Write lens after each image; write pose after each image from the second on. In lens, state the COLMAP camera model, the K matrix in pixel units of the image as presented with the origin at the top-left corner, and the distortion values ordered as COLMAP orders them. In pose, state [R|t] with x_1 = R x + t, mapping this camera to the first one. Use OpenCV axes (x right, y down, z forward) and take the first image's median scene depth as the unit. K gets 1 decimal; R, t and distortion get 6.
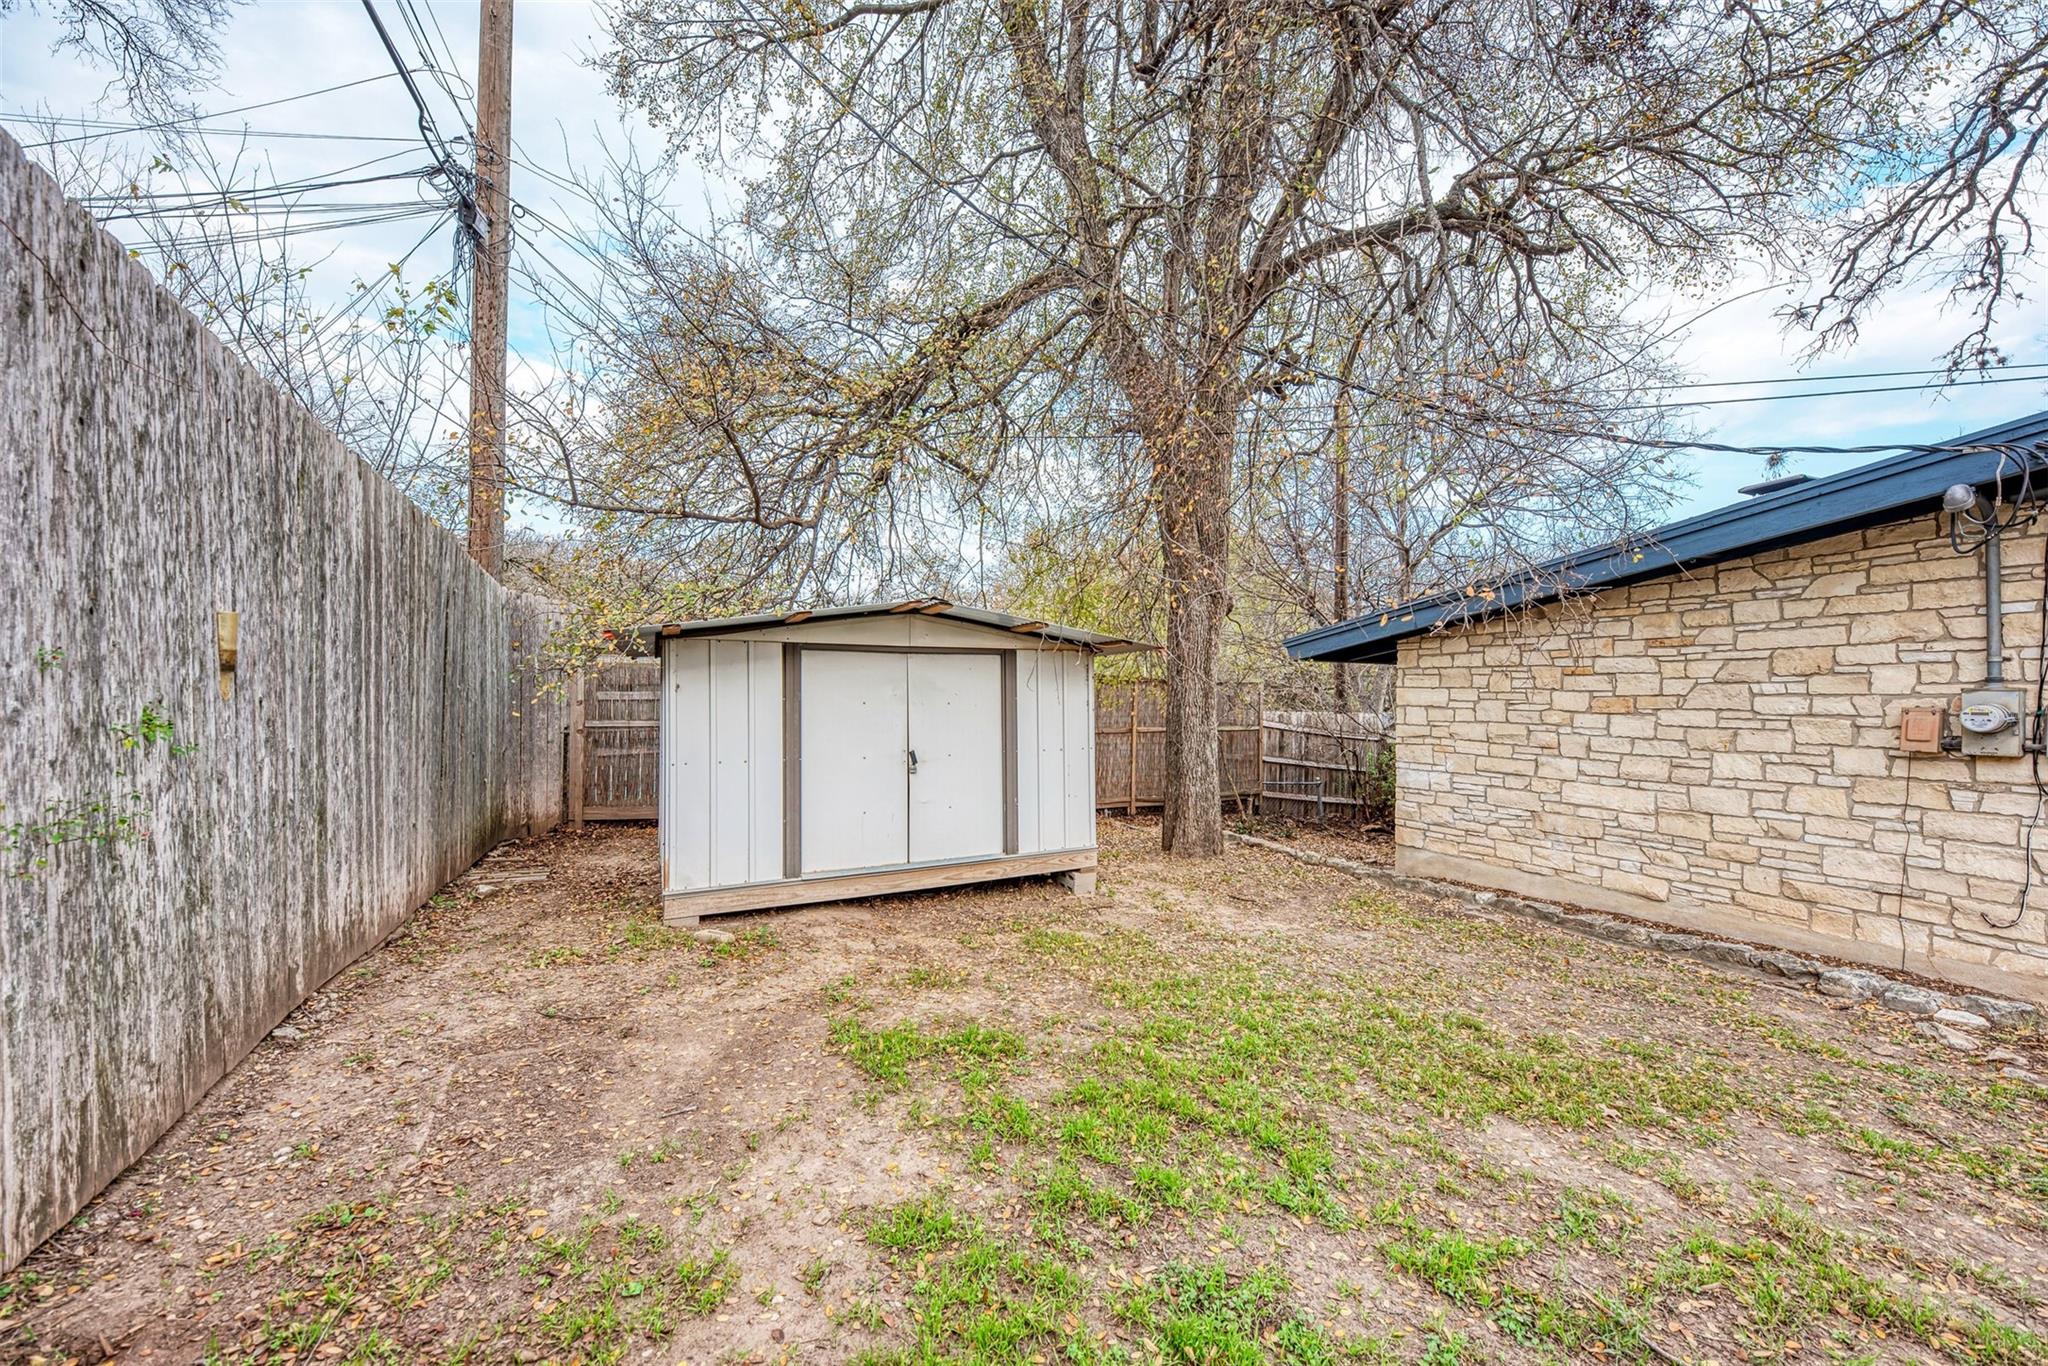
lens RADIAL K [[750.5, 0, 1023.7], [0, 750.5, 690.3], [0, 0, 1]] dist [-0.000690, -0.000860]
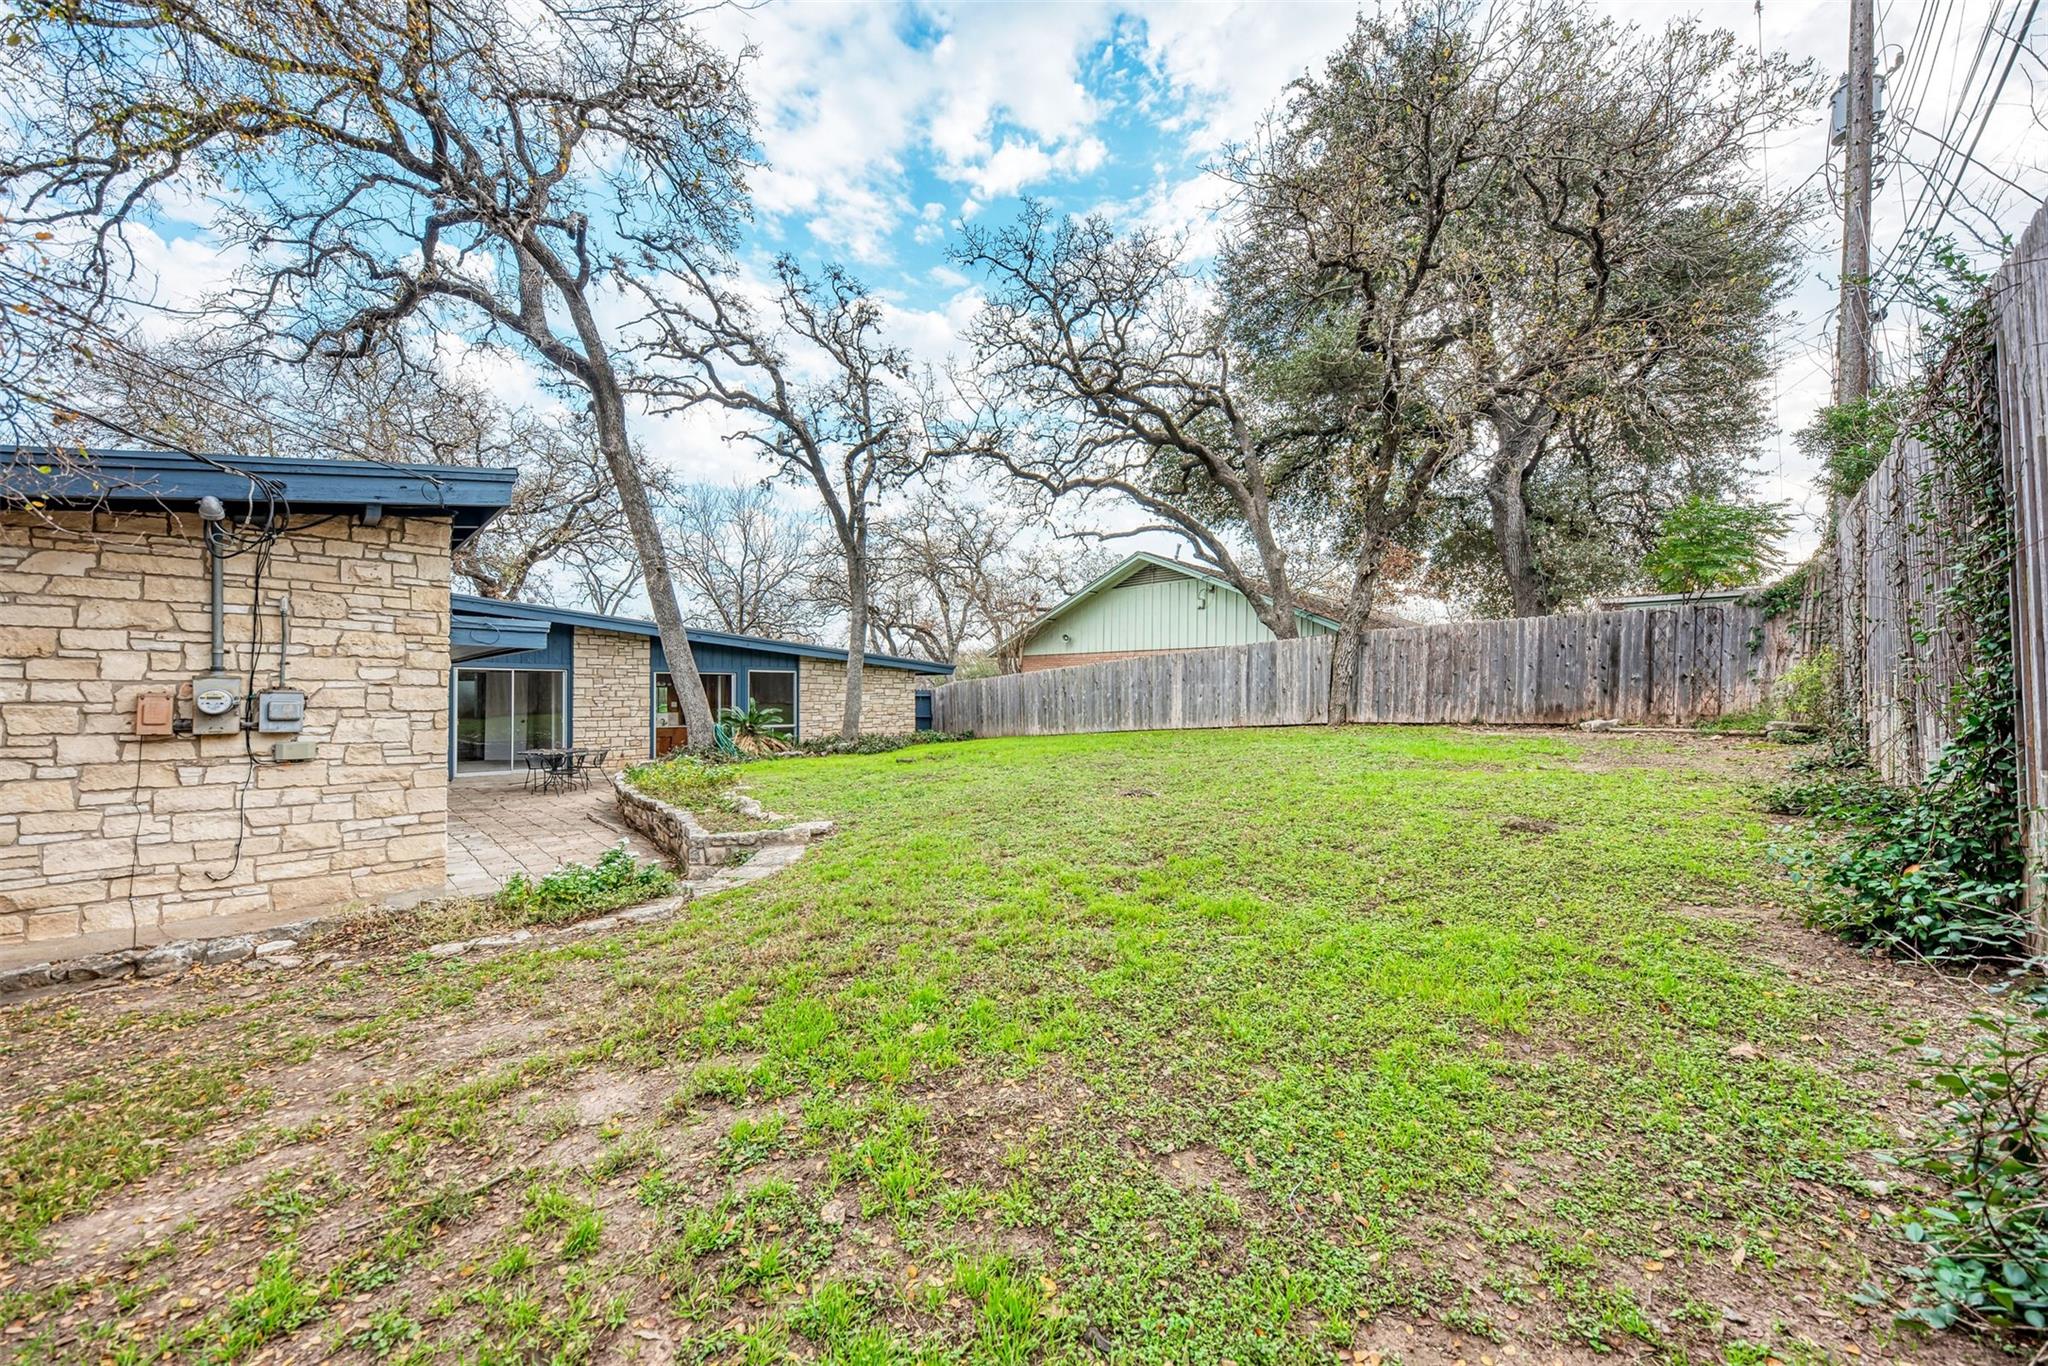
lens RADIAL K [[750.5, 0, 1032.9], [0, 750.5, 692.6], [0, 0, 1]] dist [-0.000690, -0.000860]
pose [[-0.324692, -0.000731, 0.945820, -0.212162], [-0.010751, 0.999938, -0.002918, 0.012273], [-0.945759, -0.011116, -0.324679, 0.170932]]
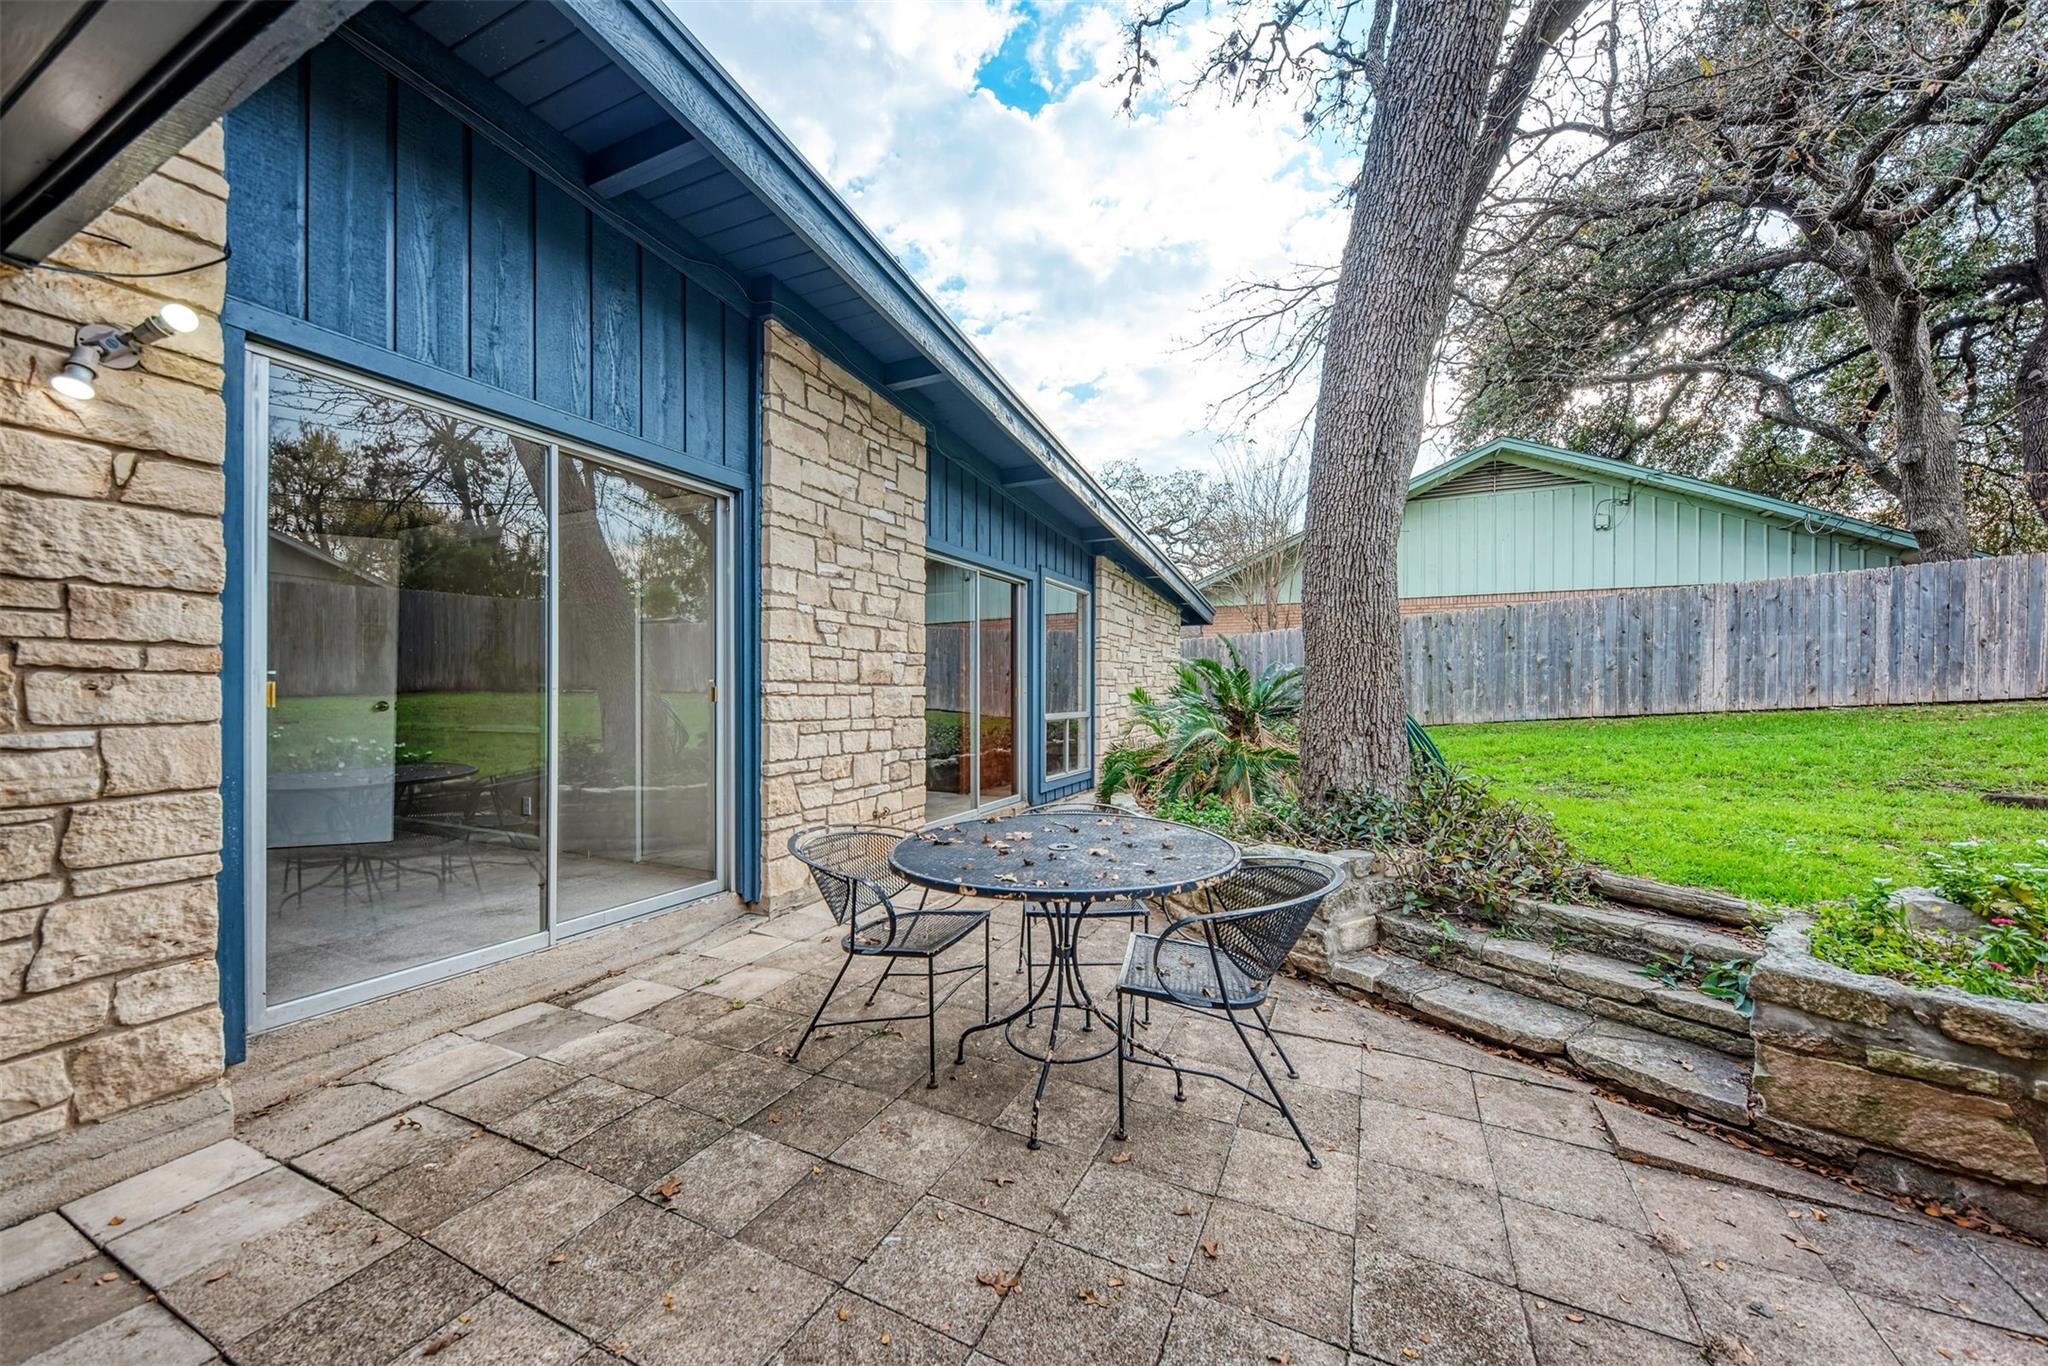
lens RADIAL K [[750.5, 0, 1025.9], [0, 750.5, 685.5], [0, 0, 1]] dist [-0.000690, -0.000860]
pose [[-0.627929, 0.003118, 0.778264, 2.819627], [-0.009389, 0.999889, -0.011580, 0.150953], [-0.778214, -0.014579, -0.627830, 1.350381]]
